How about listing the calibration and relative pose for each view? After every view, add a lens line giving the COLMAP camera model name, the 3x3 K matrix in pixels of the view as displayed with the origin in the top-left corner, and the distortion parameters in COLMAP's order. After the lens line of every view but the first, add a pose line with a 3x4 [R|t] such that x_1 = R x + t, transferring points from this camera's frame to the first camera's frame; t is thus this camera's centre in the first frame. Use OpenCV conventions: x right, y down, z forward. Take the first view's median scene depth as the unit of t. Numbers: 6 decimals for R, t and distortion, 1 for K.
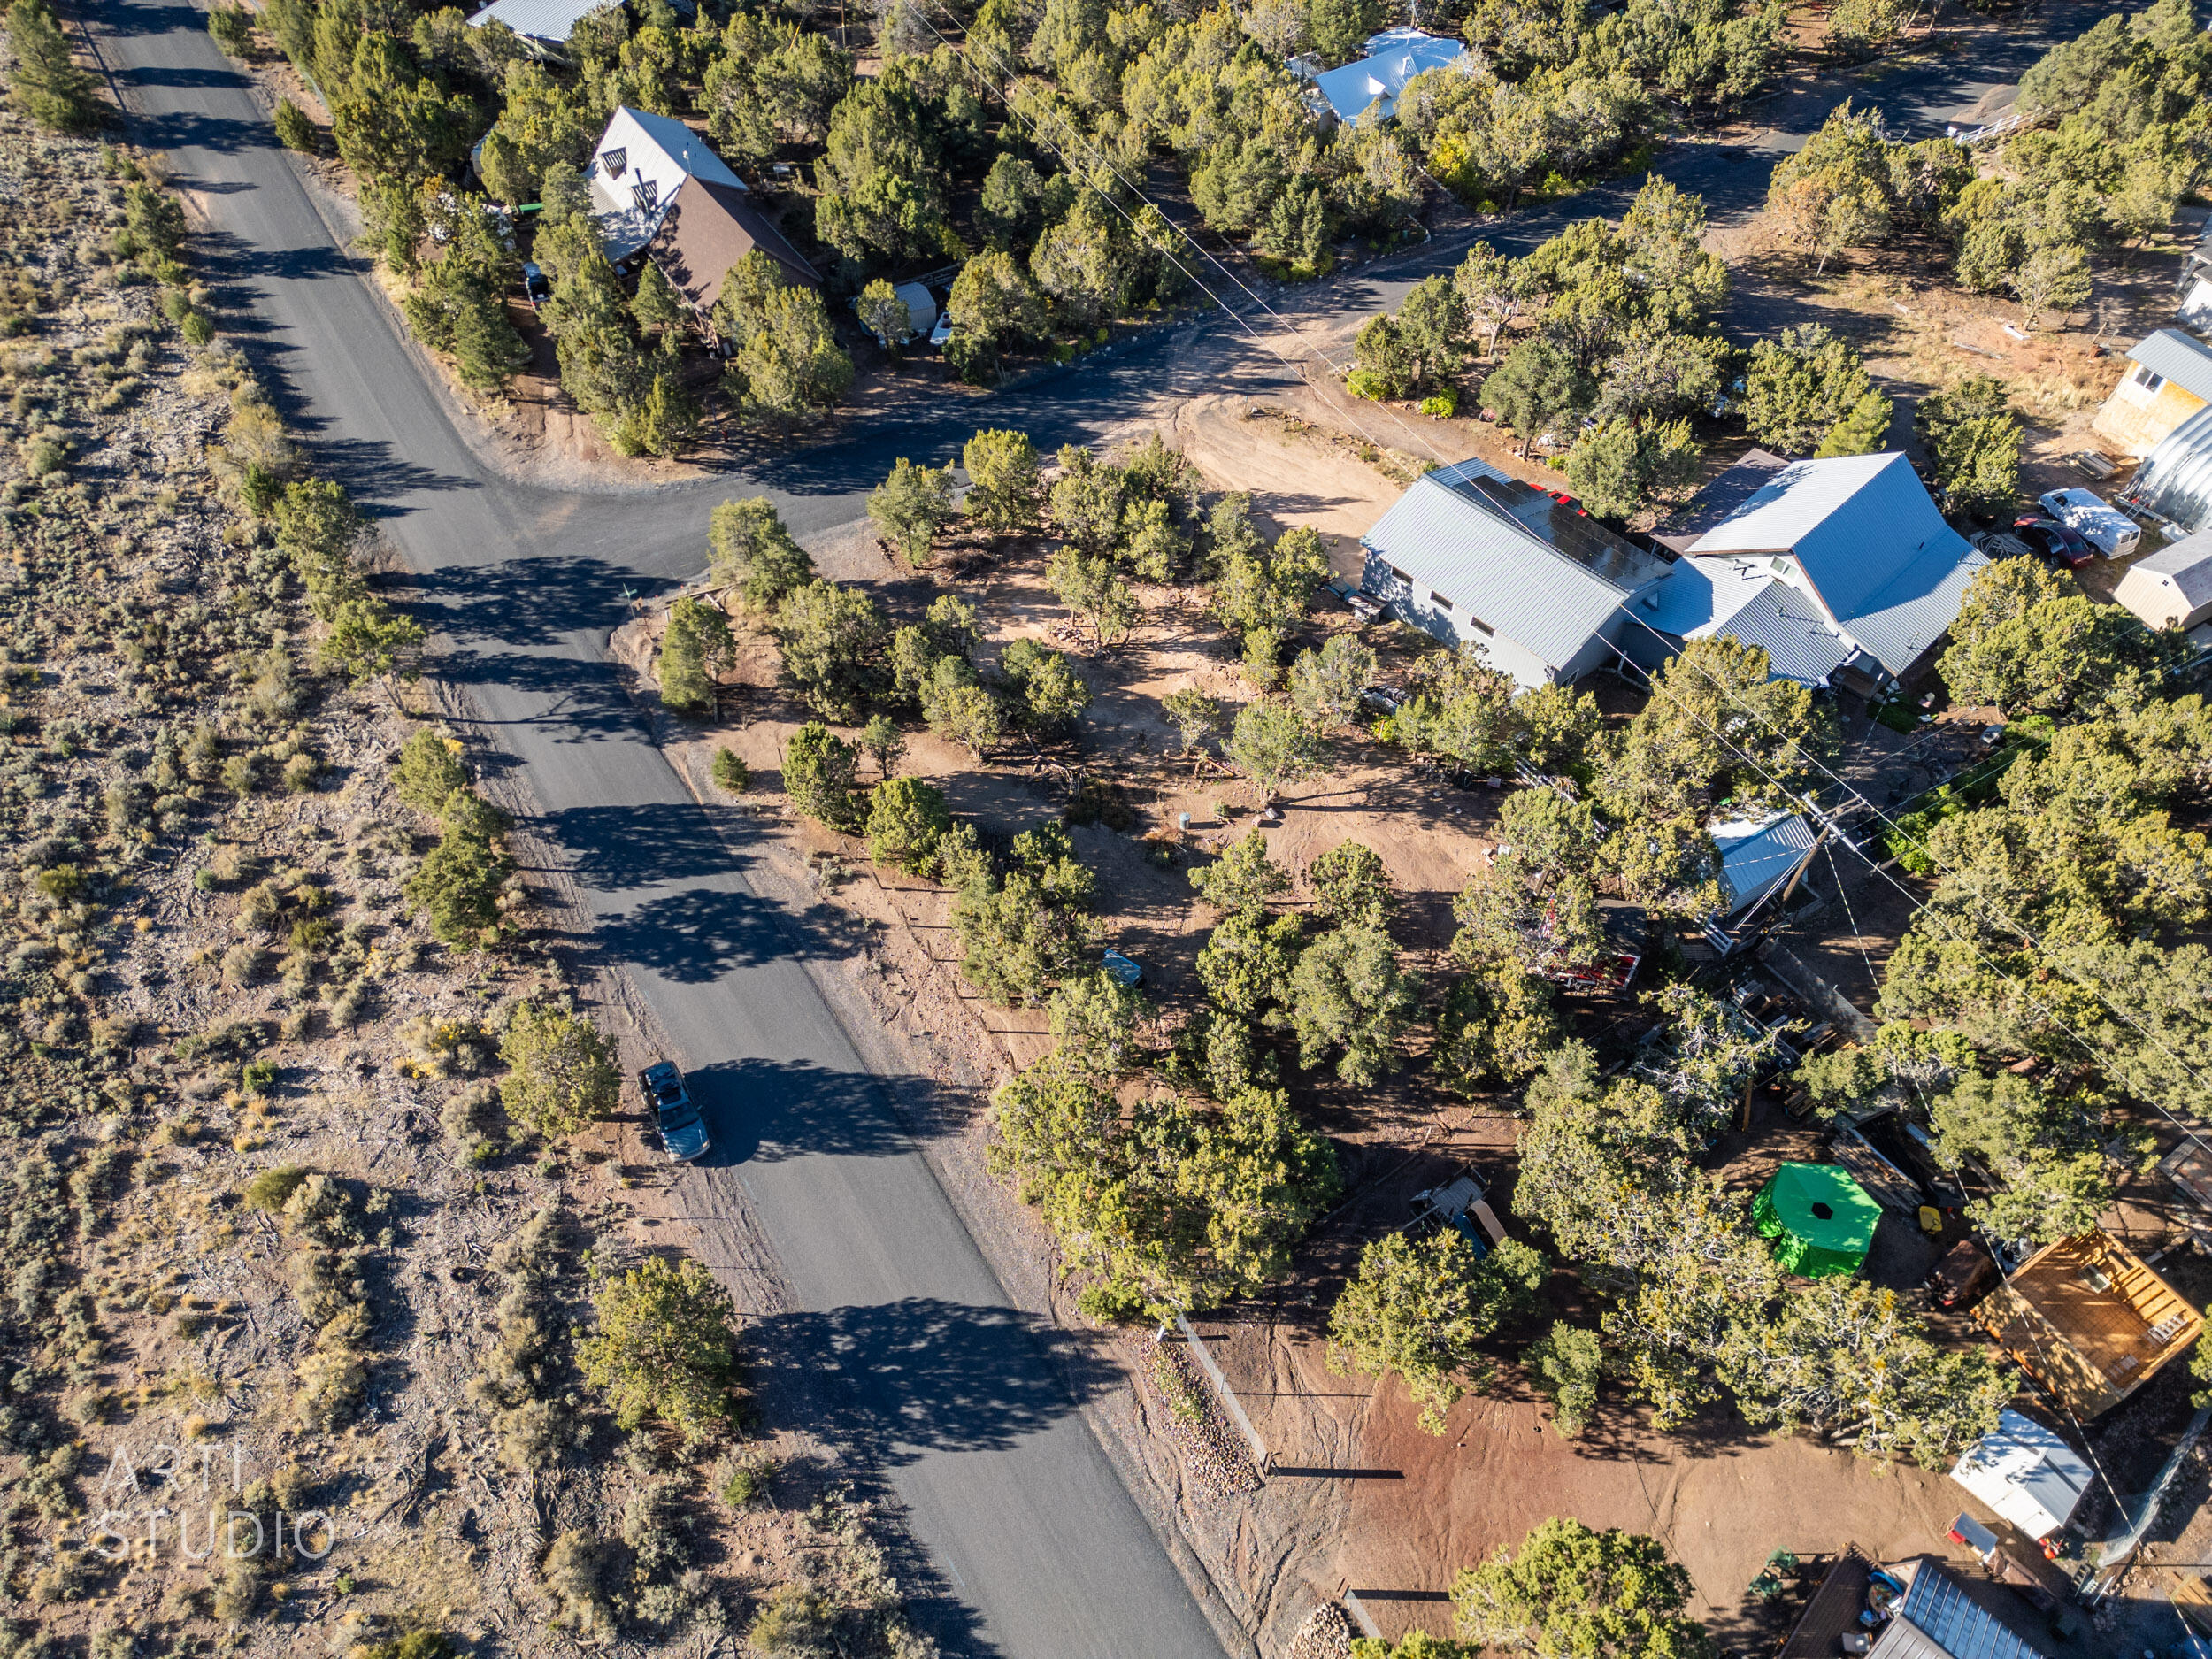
lens RADIAL K [[1538.6, 0, 1106.6], [0, 1538.6, 825.1], [0, 0, 1]] dist [0.089151, -0.085401]
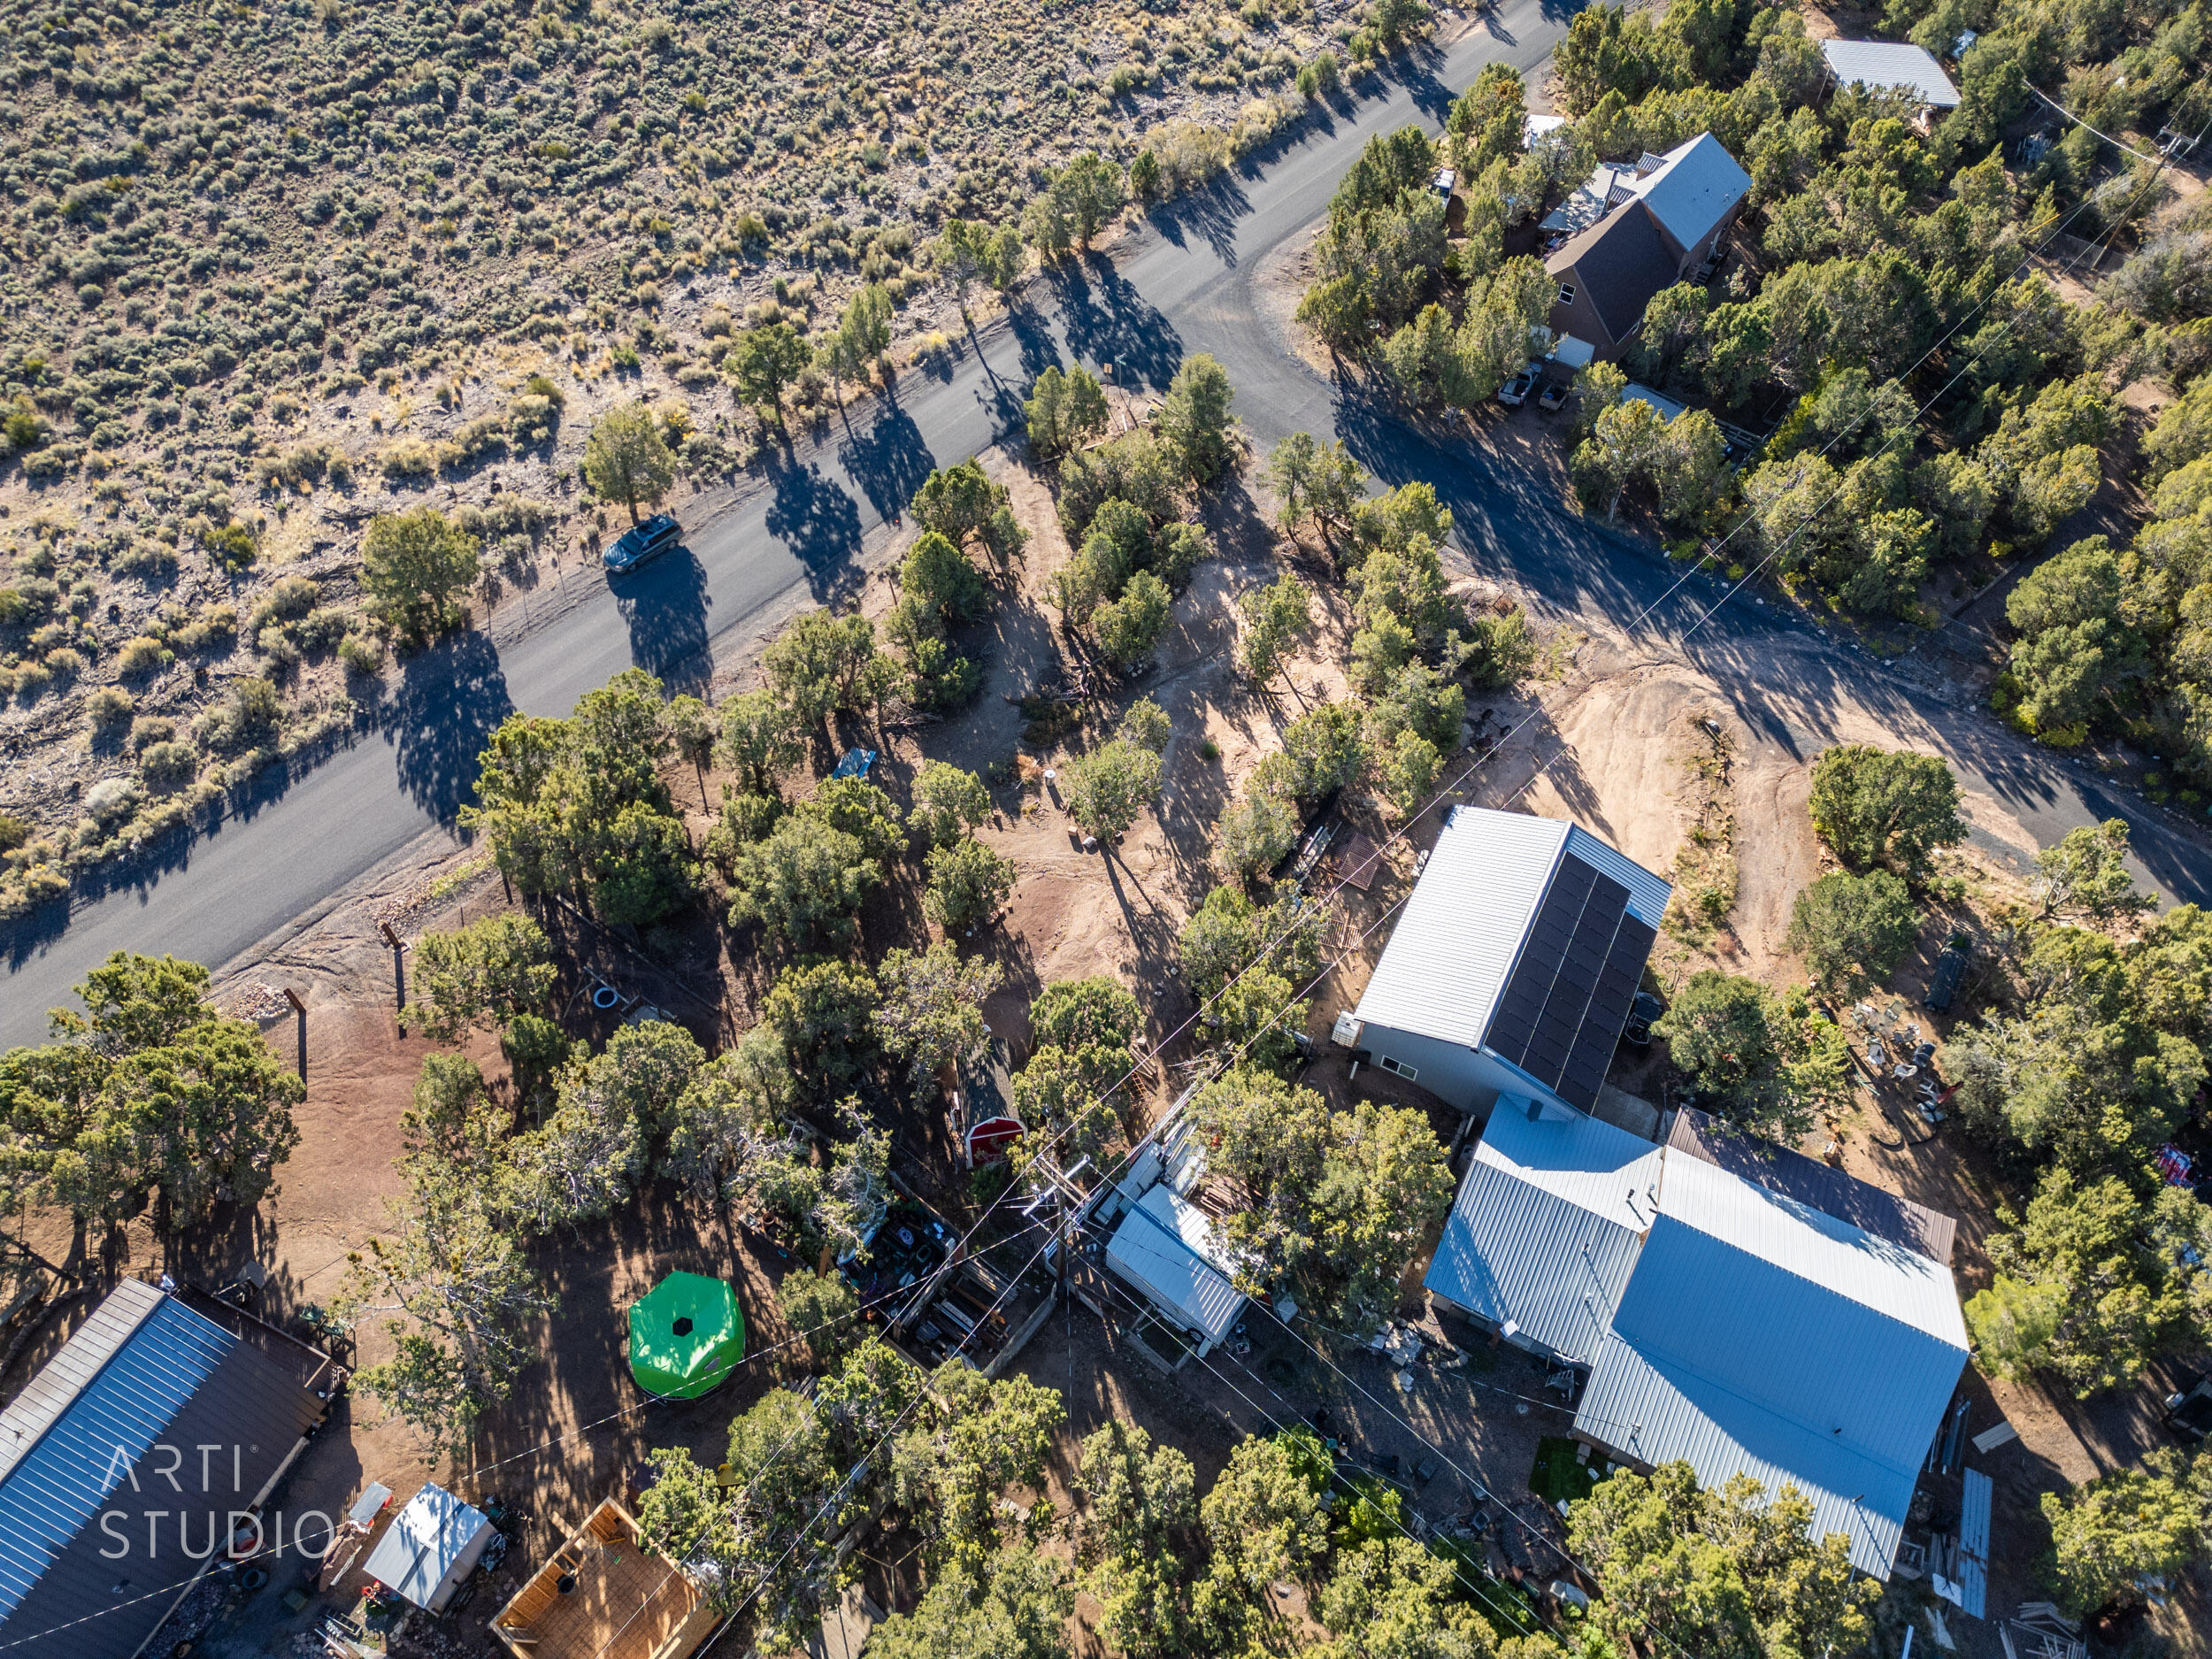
lens RADIAL K [[1538.6, 0, 1106.6], [0, 1538.6, 825.1], [0, 0, 1]] dist [0.089151, -0.085401]
pose [[0.322397, 0.744681, -0.584389, 0.746179], [-0.749559, 0.577866, 0.322850, -0.374036], [0.578119, 0.333948, 0.744485, 0.285934]]
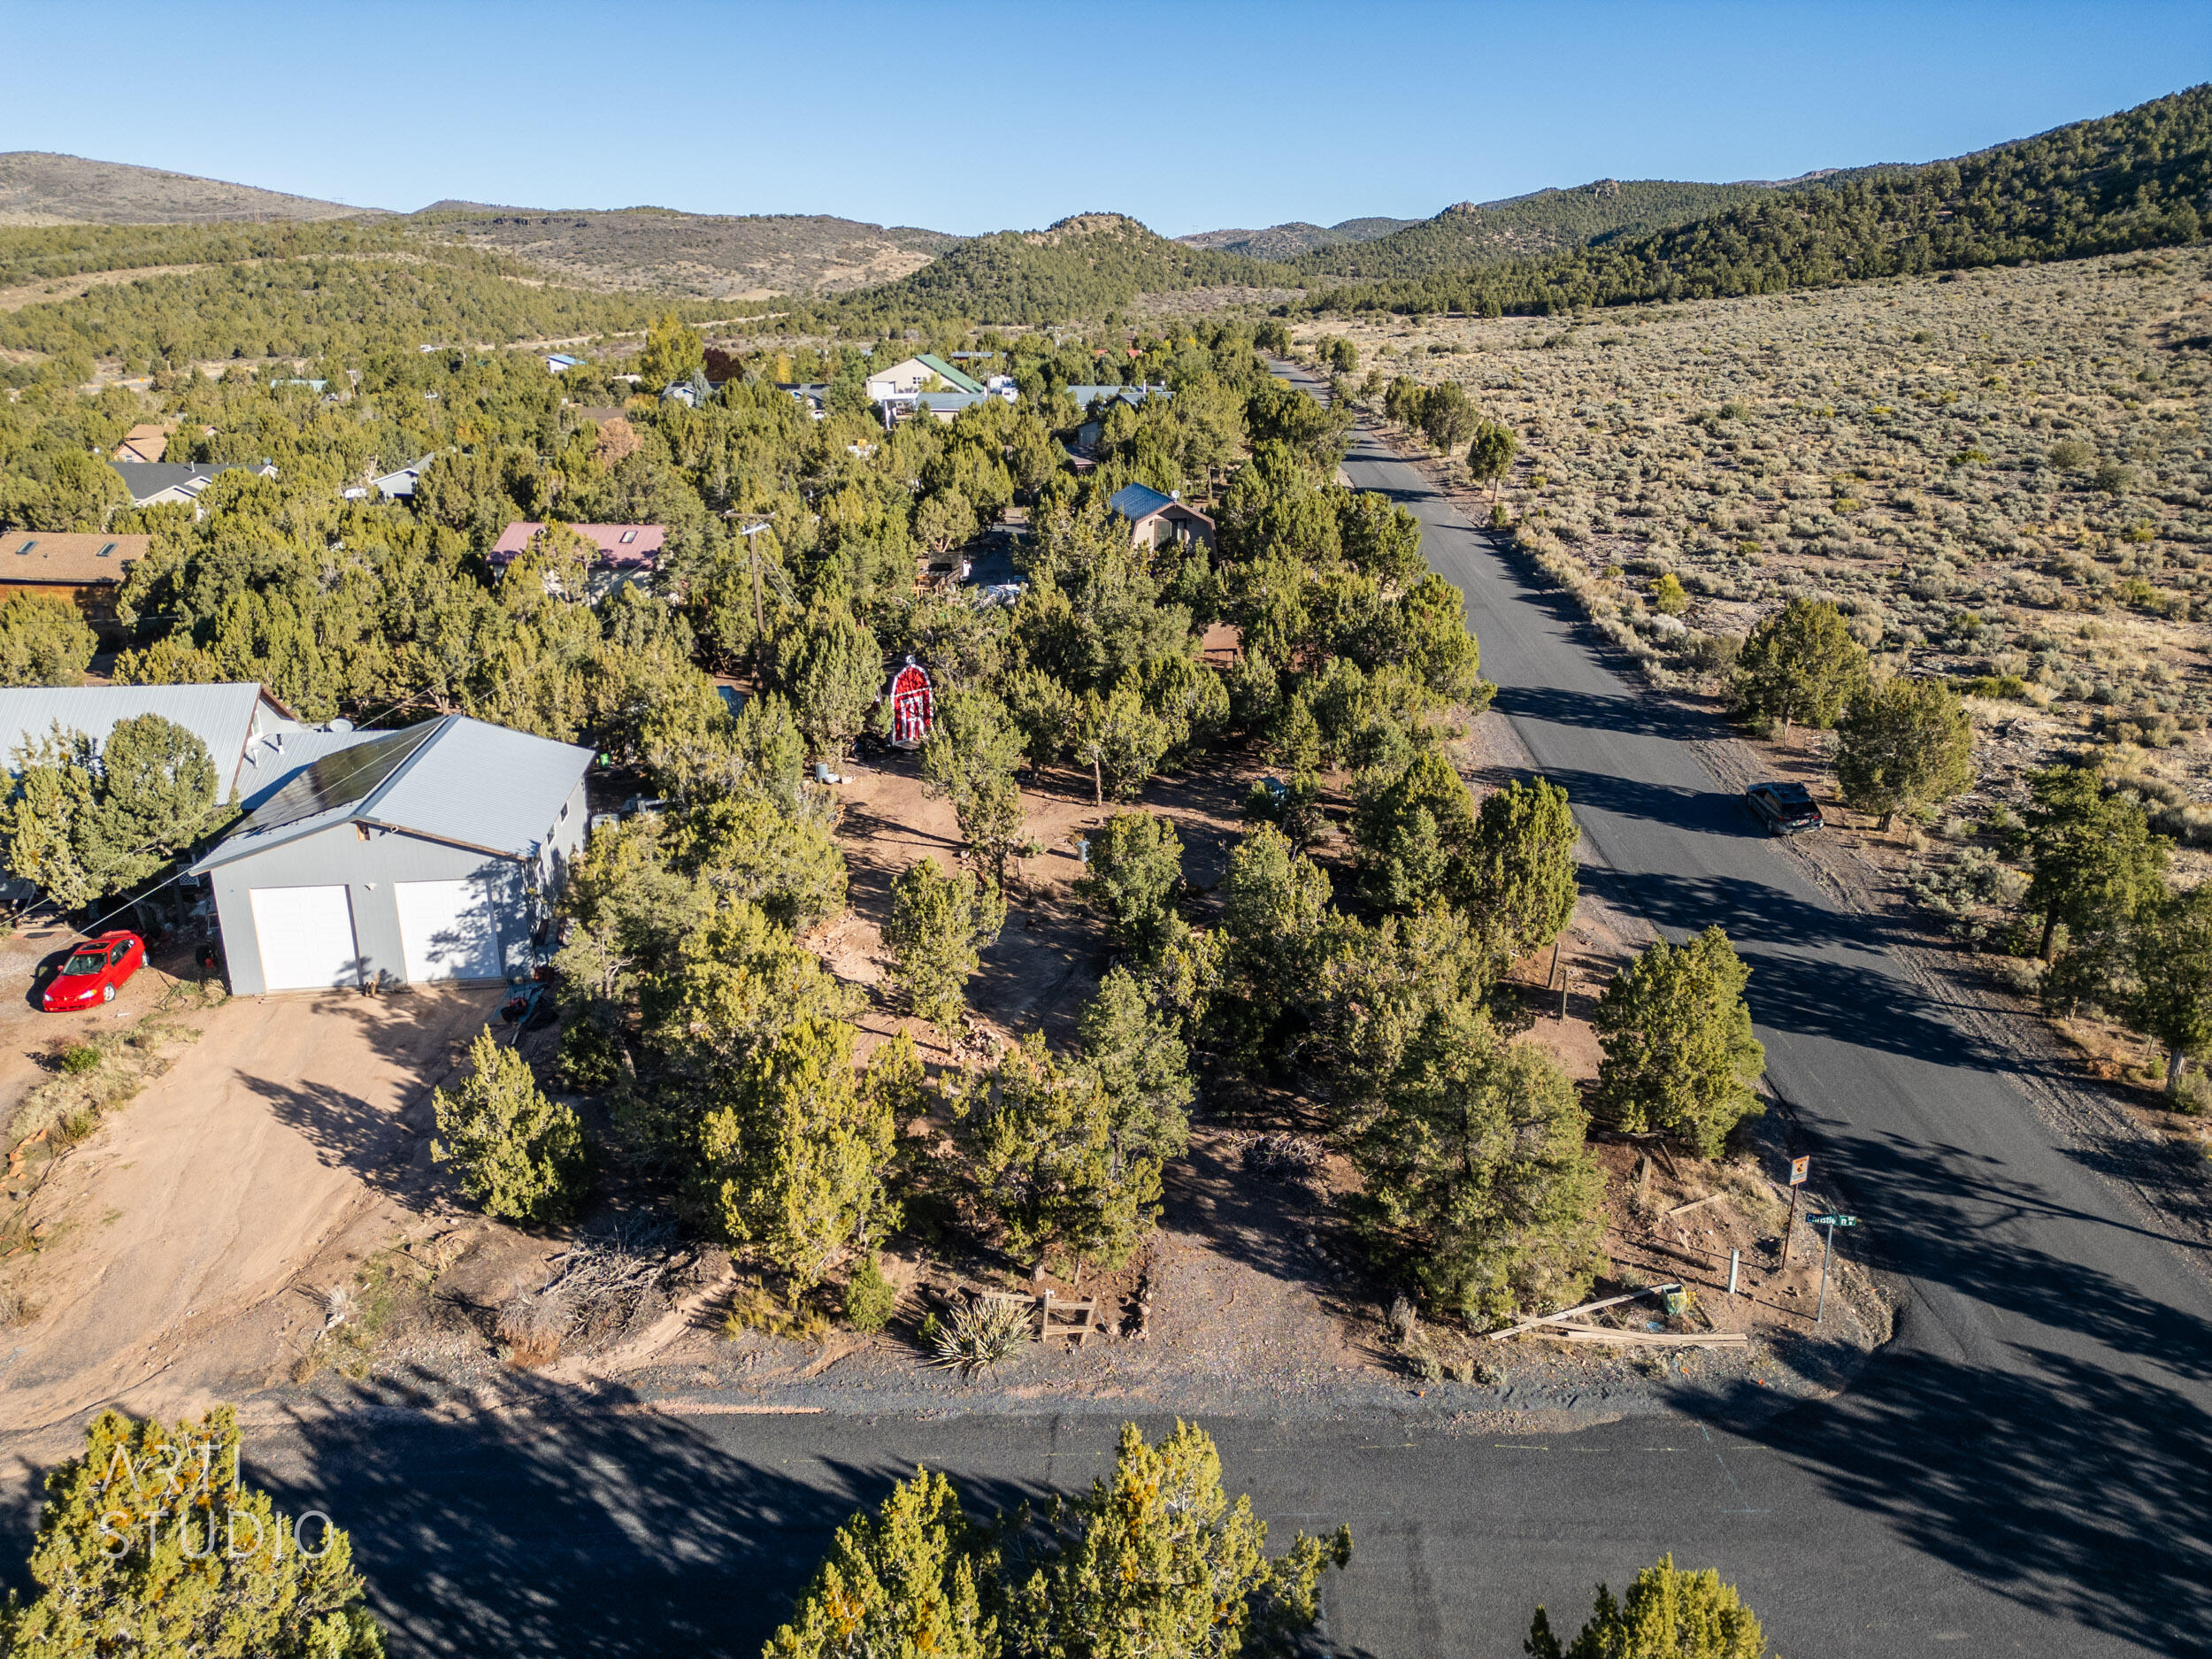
lens RADIAL K [[1538.6, 0, 1106.6], [0, 1538.6, 825.1], [0, 0, 1]] dist [0.089151, -0.085401]
pose [[-0.819667, -0.190500, 0.540236, -0.418476], [0.442809, 0.387582, 0.808517, -0.698600], [-0.363408, 0.901937, -0.233333, 1.263980]]
